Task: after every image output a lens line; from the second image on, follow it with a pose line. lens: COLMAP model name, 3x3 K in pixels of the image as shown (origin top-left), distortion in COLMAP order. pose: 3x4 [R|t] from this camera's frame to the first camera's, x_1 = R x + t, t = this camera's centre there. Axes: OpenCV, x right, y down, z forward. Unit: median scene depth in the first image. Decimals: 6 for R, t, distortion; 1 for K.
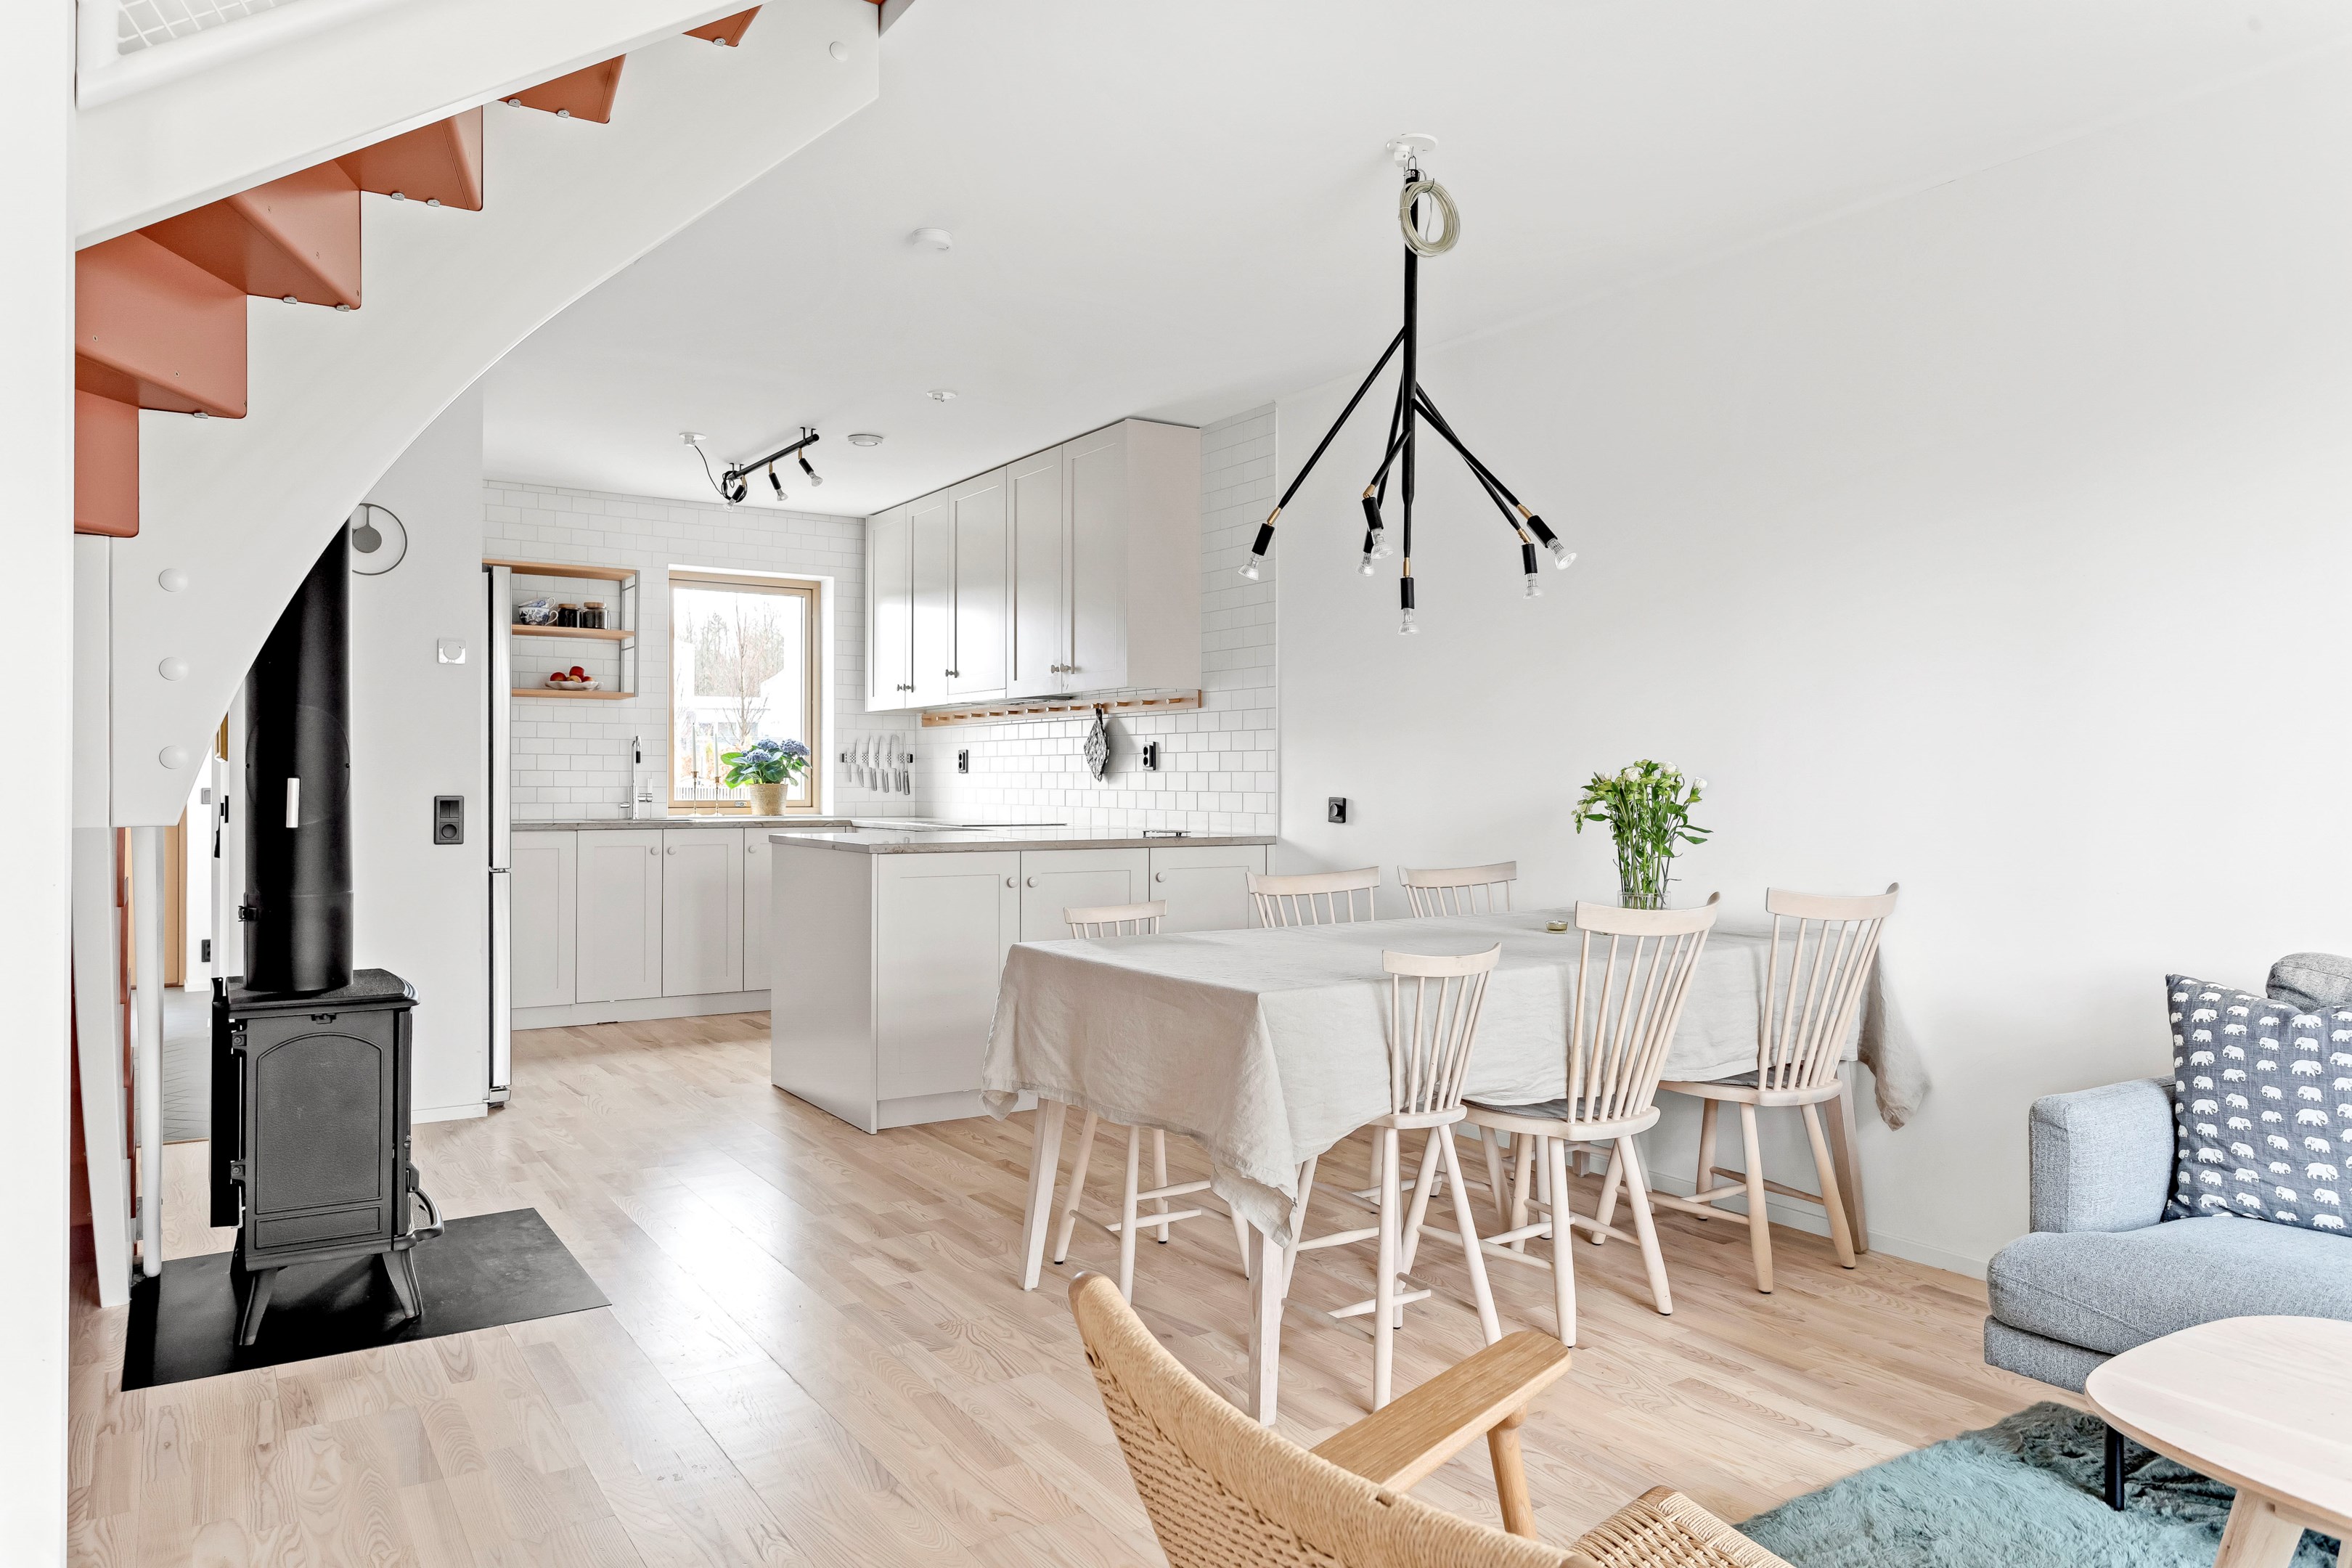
lens RADIAL K [[1574.0, 0, 1192.0], [0, 1574.0, 778.4], [0, 0, 1]] dist [-0.019677, 0.006510]
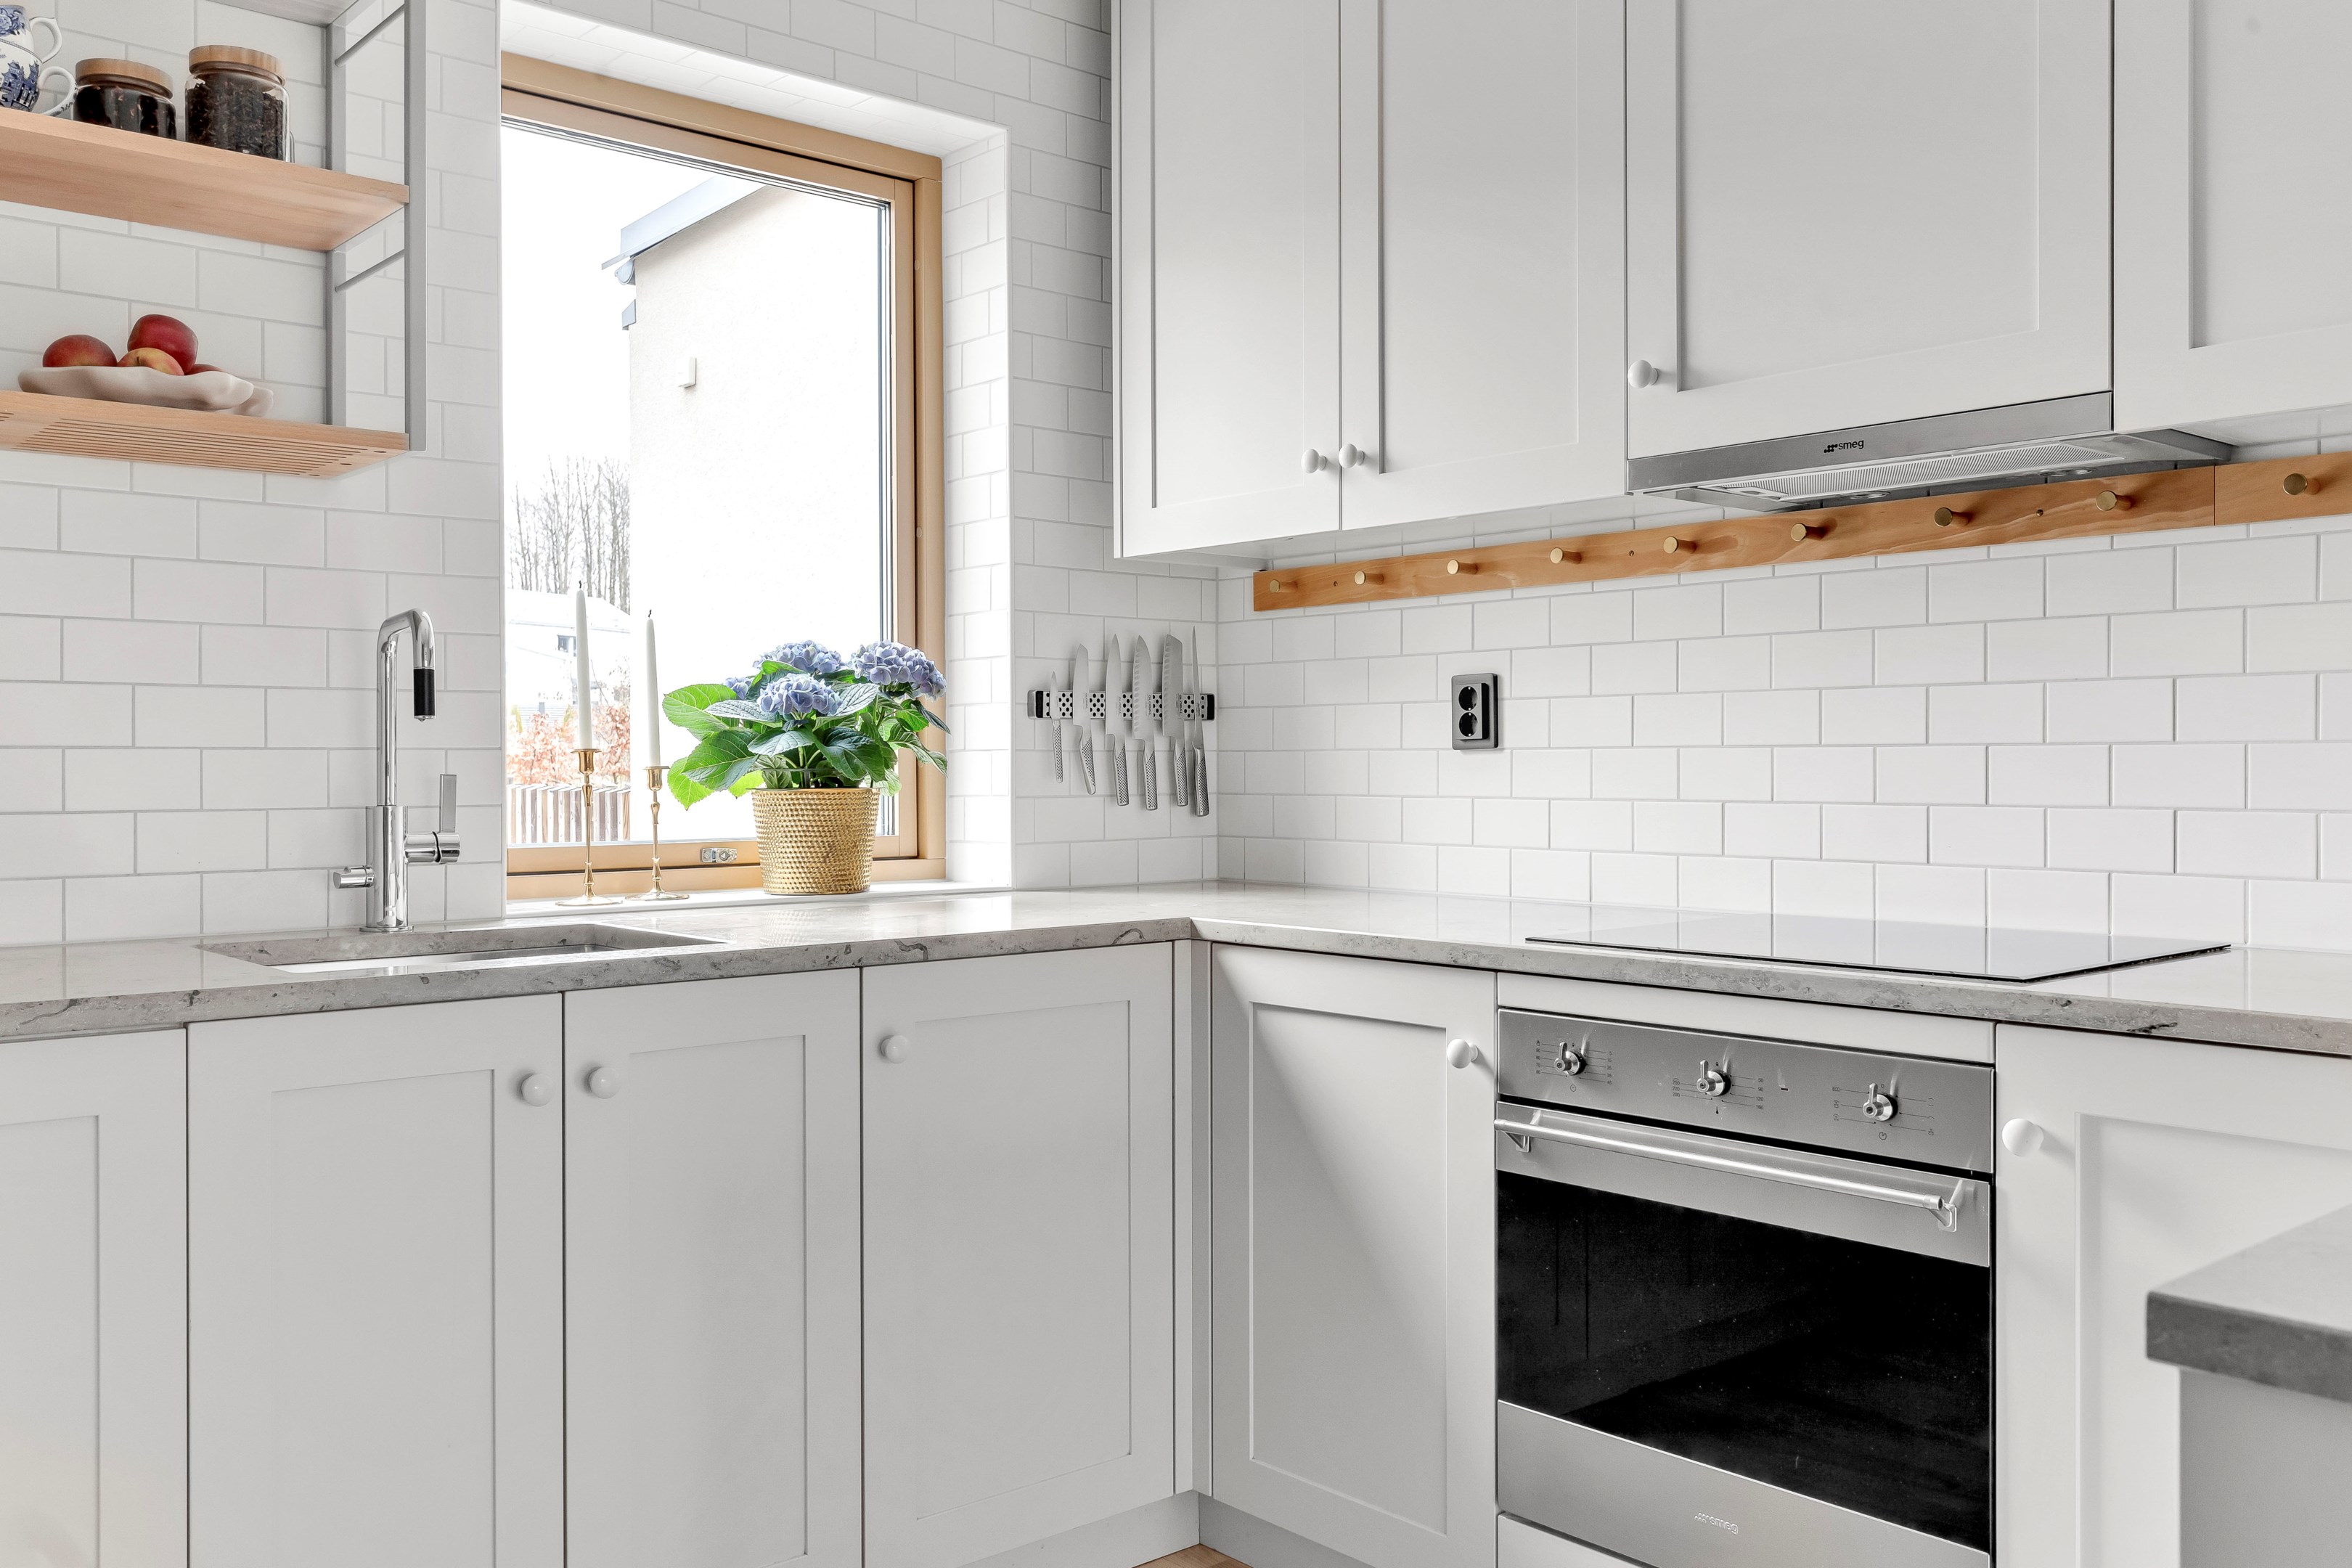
lens RADIAL K [[1922.5, 0, 1168.4], [0, 1922.5, 781.7], [0, 0, 1]] dist [-0.006124, -0.002798]
pose [[0.990631, -0.007941, 0.136334, -0.277381], [0.006687, 0.999931, 0.009652, -0.001267], [-0.136401, -0.008650, 0.990616, 0.682018]]
